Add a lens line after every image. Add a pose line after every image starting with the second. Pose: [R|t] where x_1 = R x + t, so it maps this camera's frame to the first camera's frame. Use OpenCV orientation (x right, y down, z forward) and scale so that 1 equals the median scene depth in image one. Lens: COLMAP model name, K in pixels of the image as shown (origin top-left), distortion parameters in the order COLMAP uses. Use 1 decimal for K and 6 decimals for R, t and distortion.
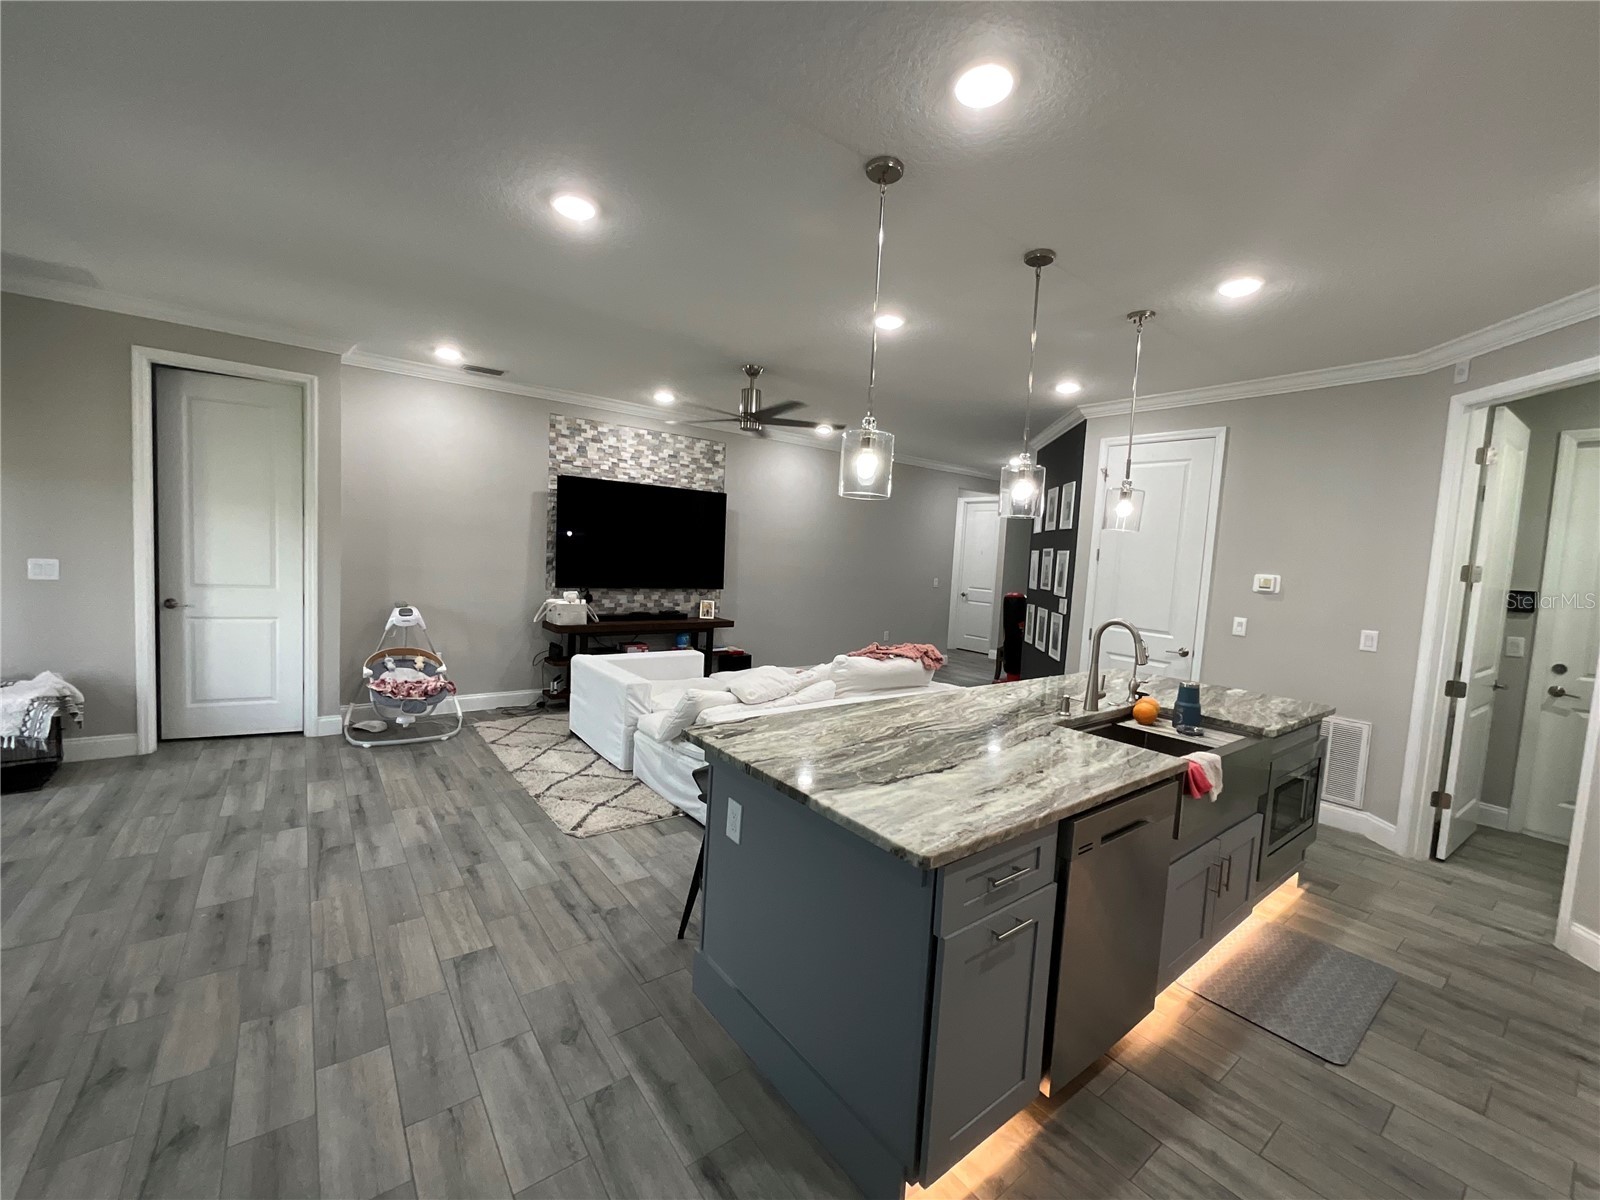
lens RADIAL K [[647.3, 0, 802.6], [0, 647.3, 597.6], [0, 0, 1]] dist [-0.003363, 0.001176]
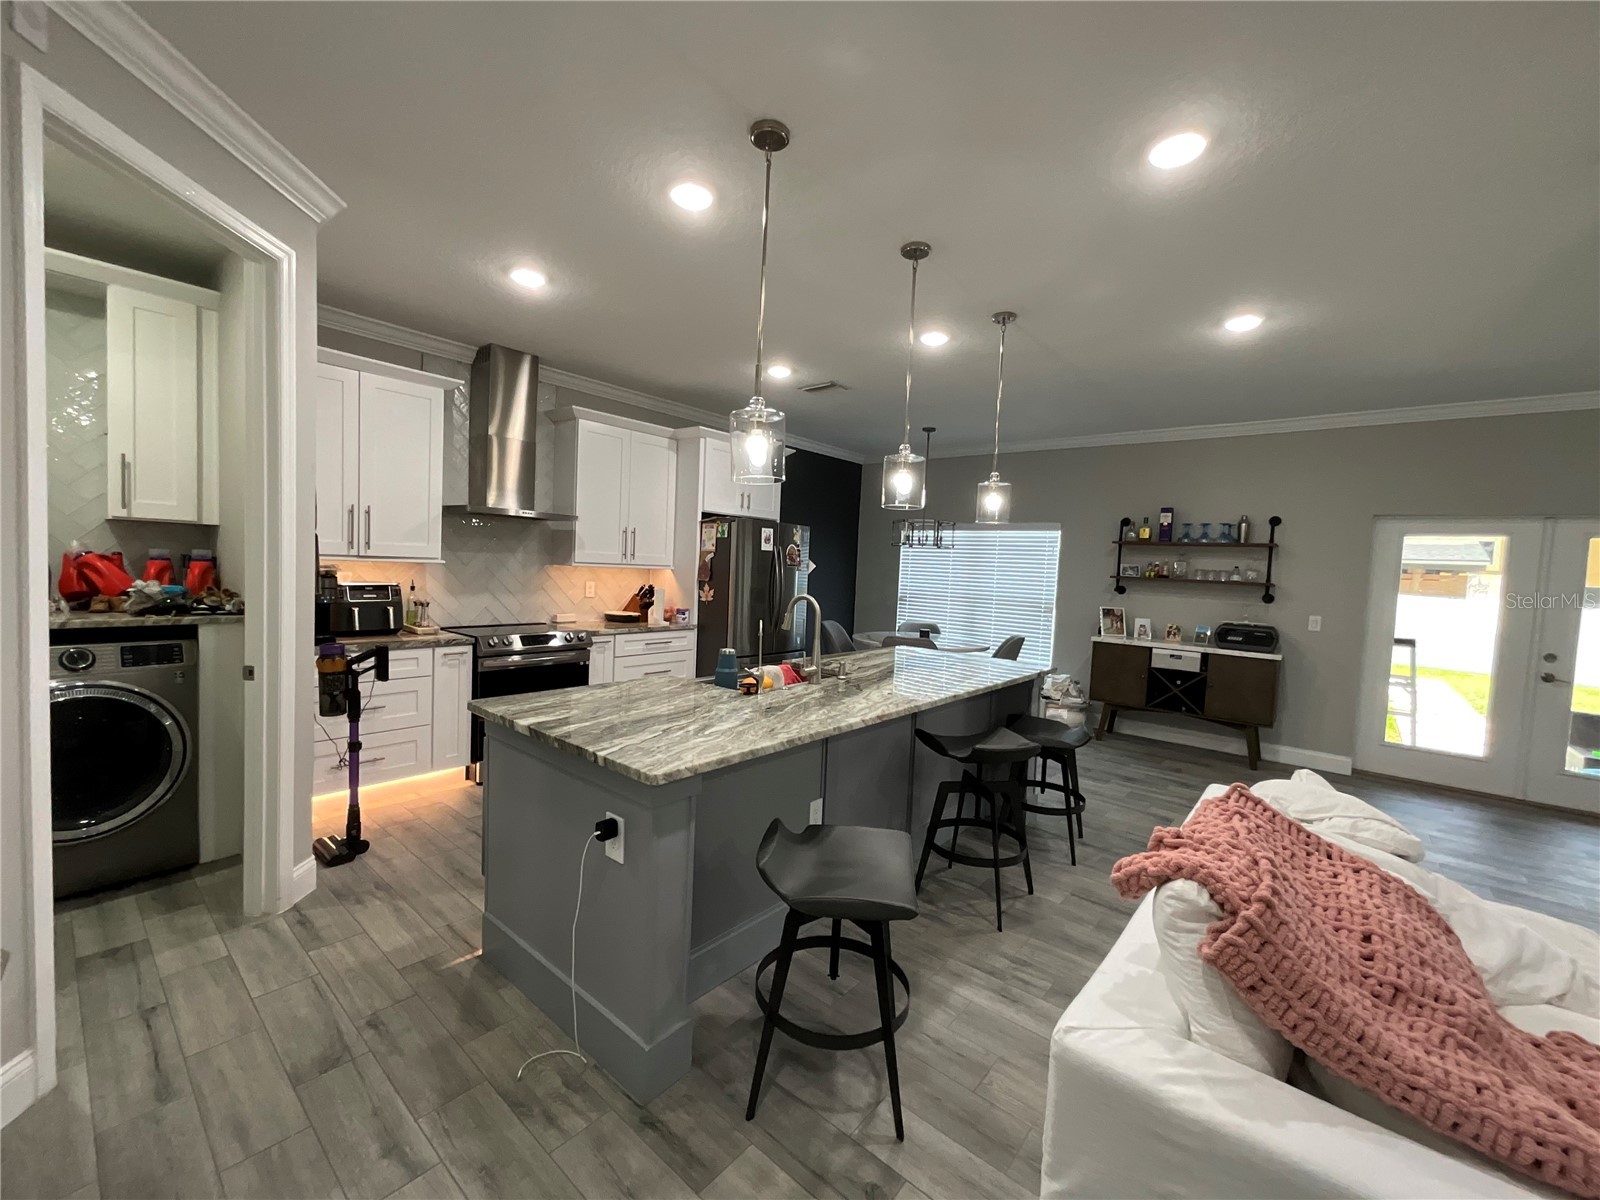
lens RADIAL K [[647.3, 0, 813.4], [0, 647.3, 603.9], [0, 0, 1]] dist [-0.003363, 0.001176]
pose [[-0.971794, -0.087155, -0.219135, 0.840438], [-0.114599, 0.986640, 0.115798, -0.097023], [0.206115, 0.137645, -0.968798, 2.502448]]
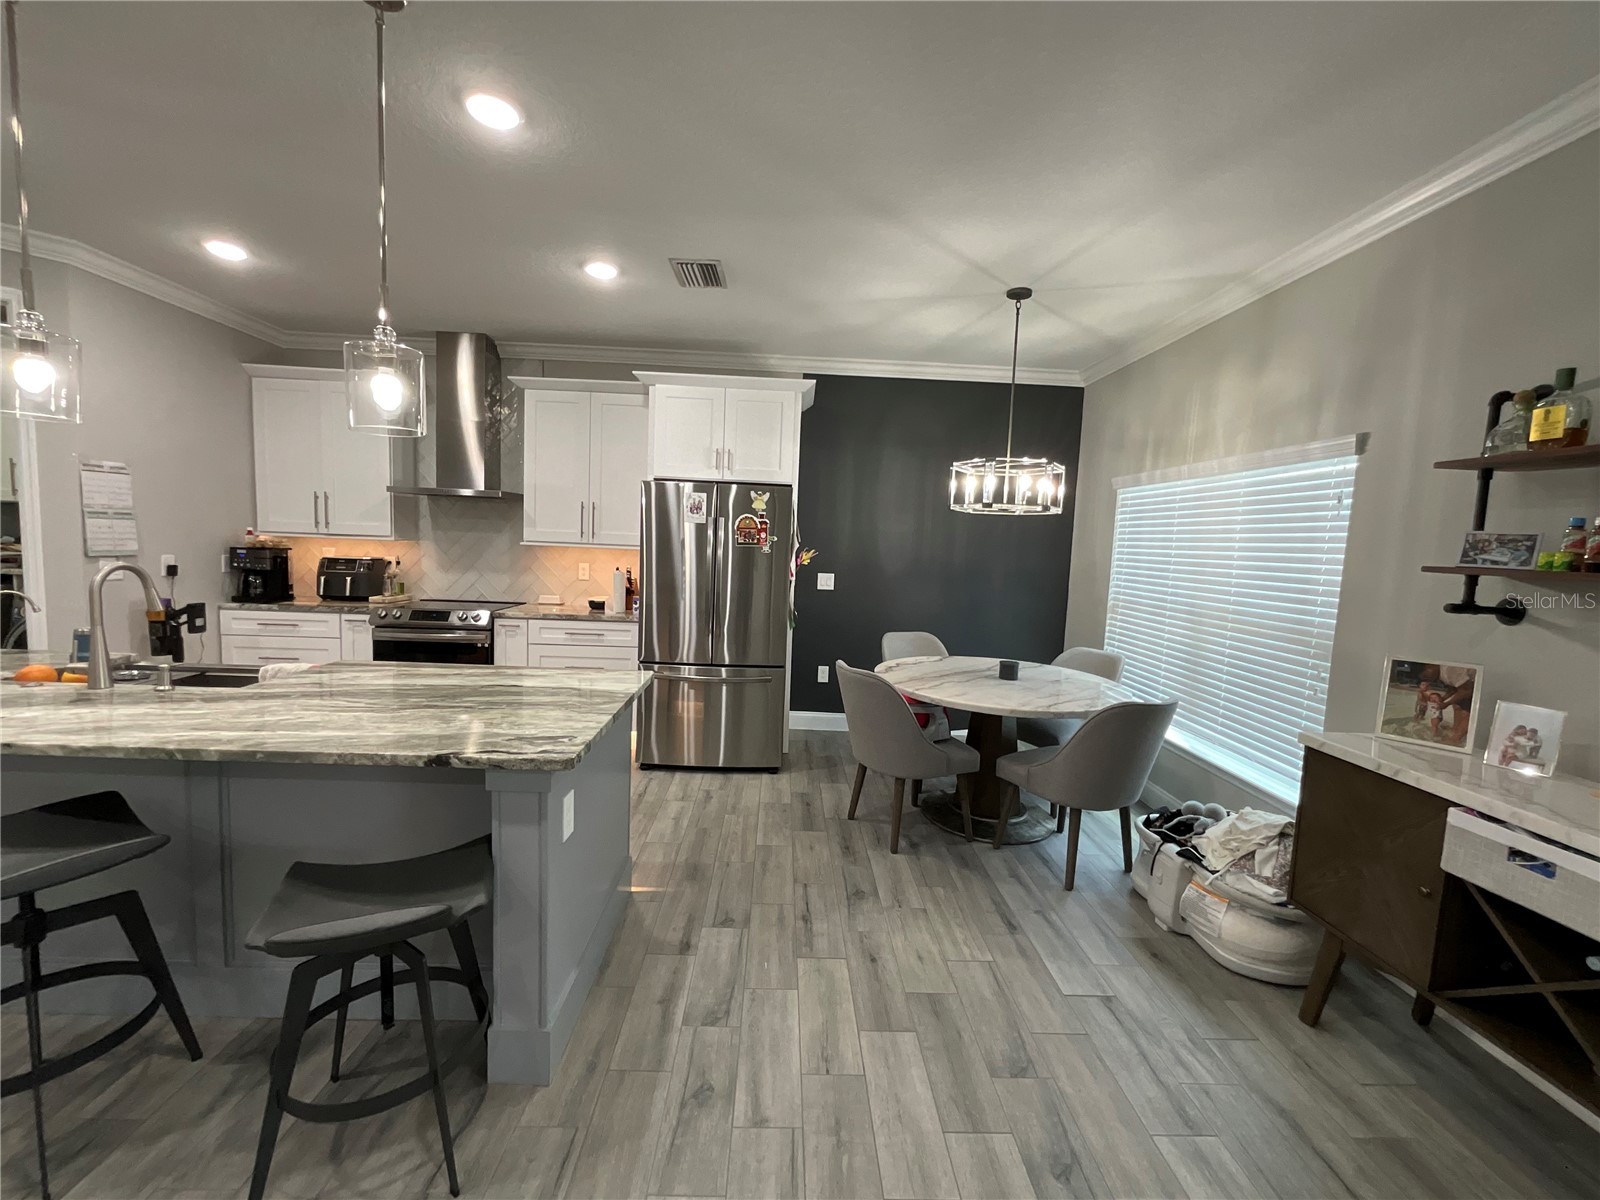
lens RADIAL K [[647.3, 0, 797.7], [0, 647.3, 609.7], [0, 0, 1]] dist [-0.003363, 0.001176]
pose [[-0.803127, -0.151259, 0.576288, -0.778206], [-0.043696, 0.979586, 0.196218, -0.121077], [-0.594204, 0.132406, -0.793342, 1.375619]]
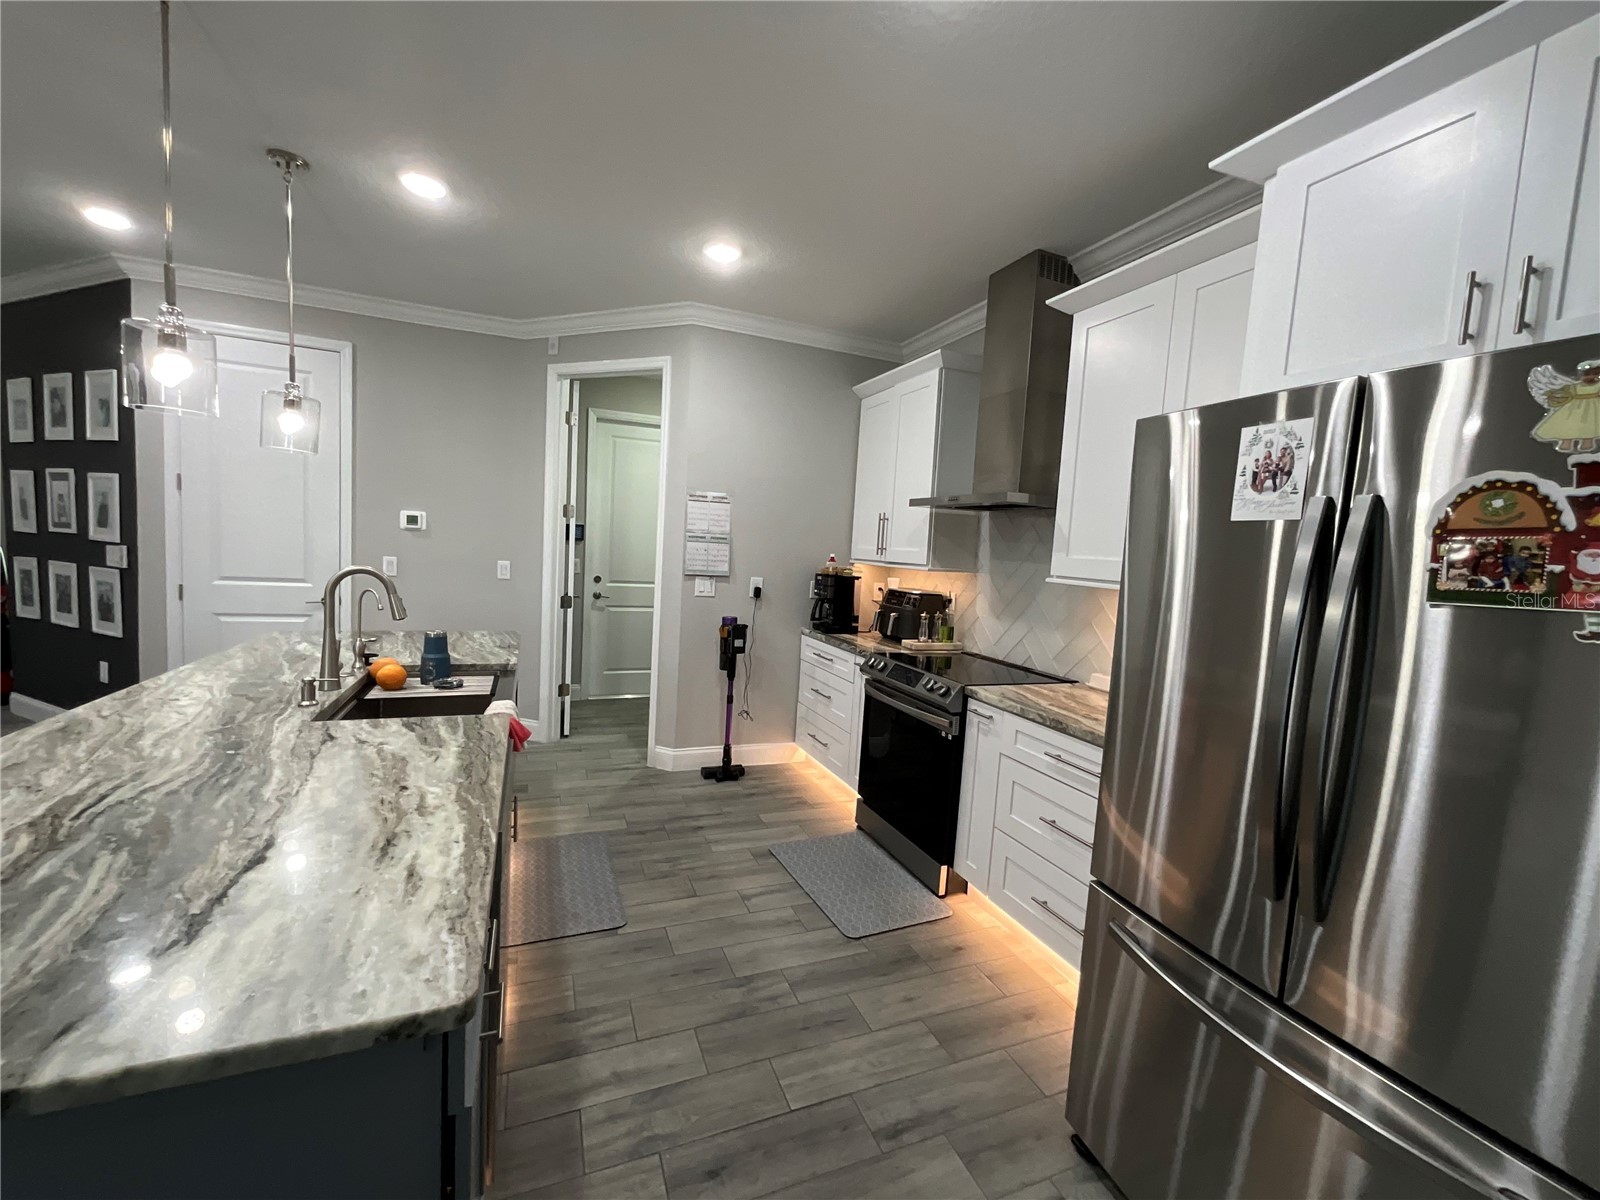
lens RADIAL K [[647.3, 0, 807.5], [0, 647.3, 599.0], [0, 0, 1]] dist [-0.003363, 0.001176]
pose [[0.276049, -0.121339, 0.953454, -0.133014], [0.028506, 0.992596, 0.118067, -0.004376], [-0.960721, -0.005413, 0.277464, 0.329349]]
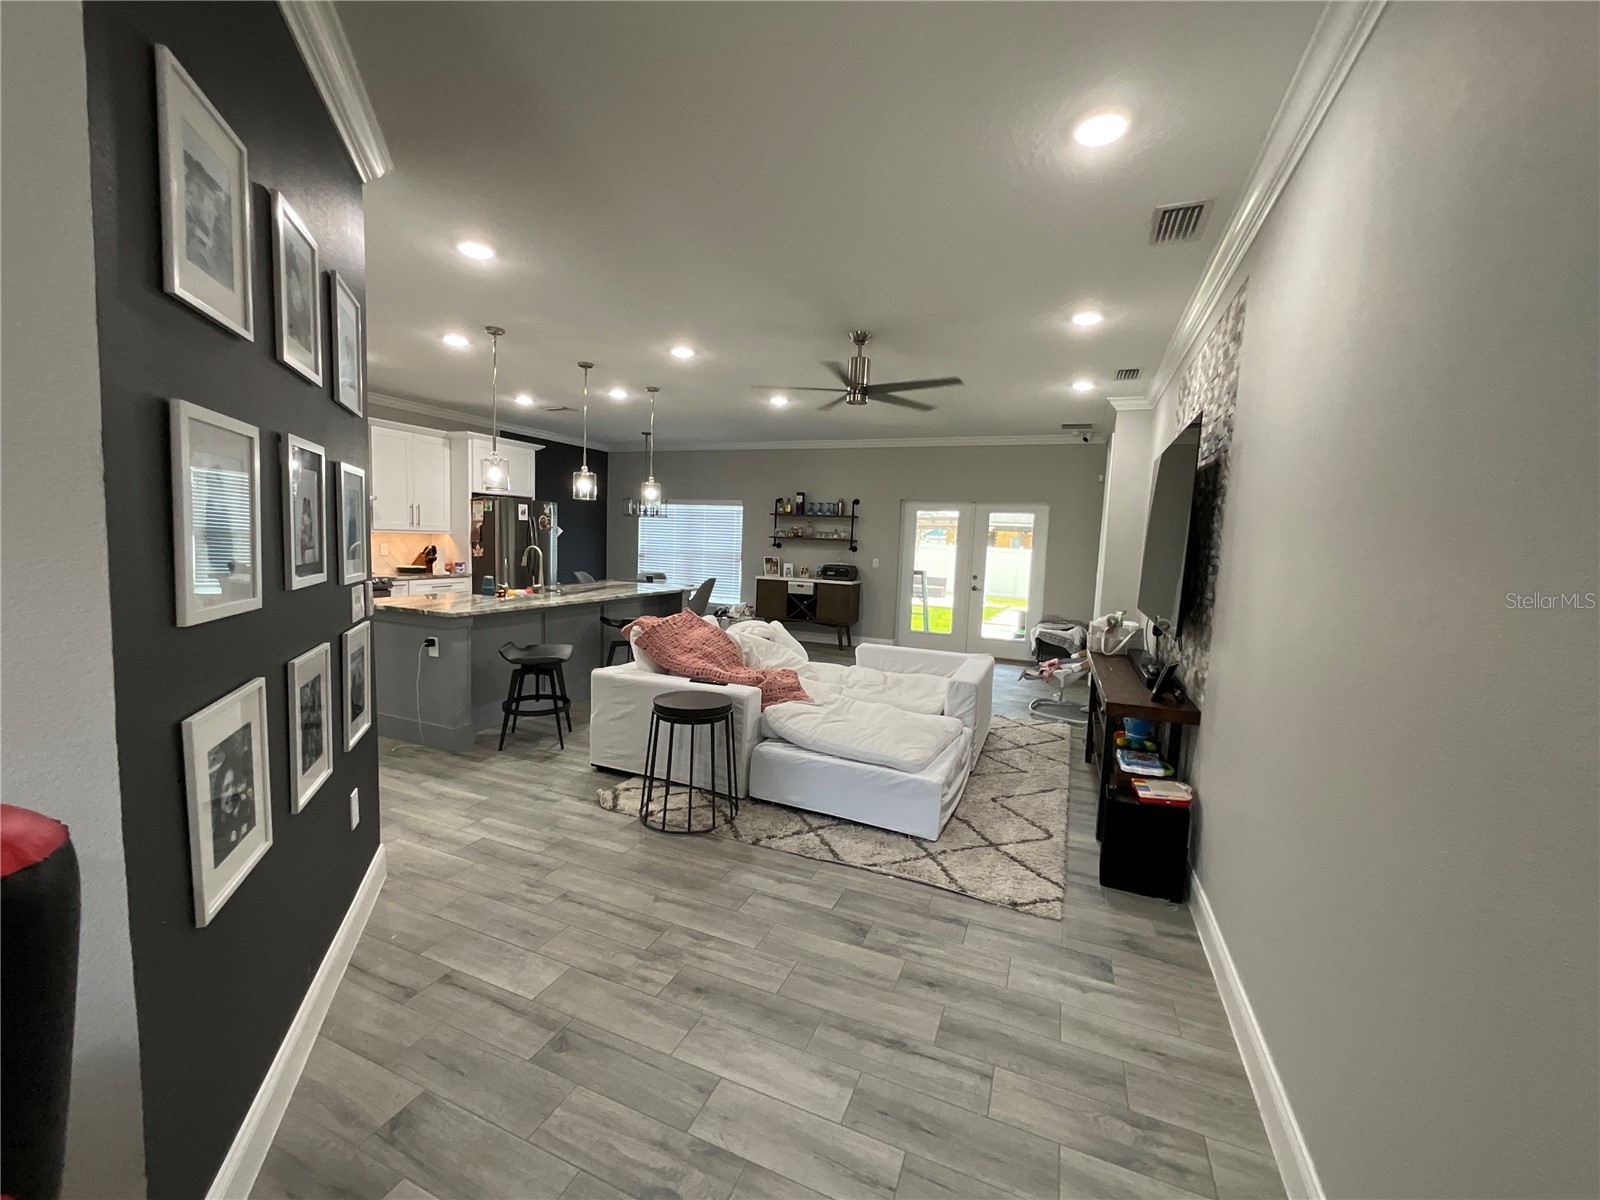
lens RADIAL K [[647.3, 0, 797.8], [0, 647.3, 598.7], [0, 0, 1]] dist [-0.003363, 0.001176]
pose [[-0.873140, -0.043713, -0.485505, 0.874711], [-0.119141, 0.984902, 0.125589, -0.189072], [0.472685, 0.167500, -0.865166, 3.845104]]
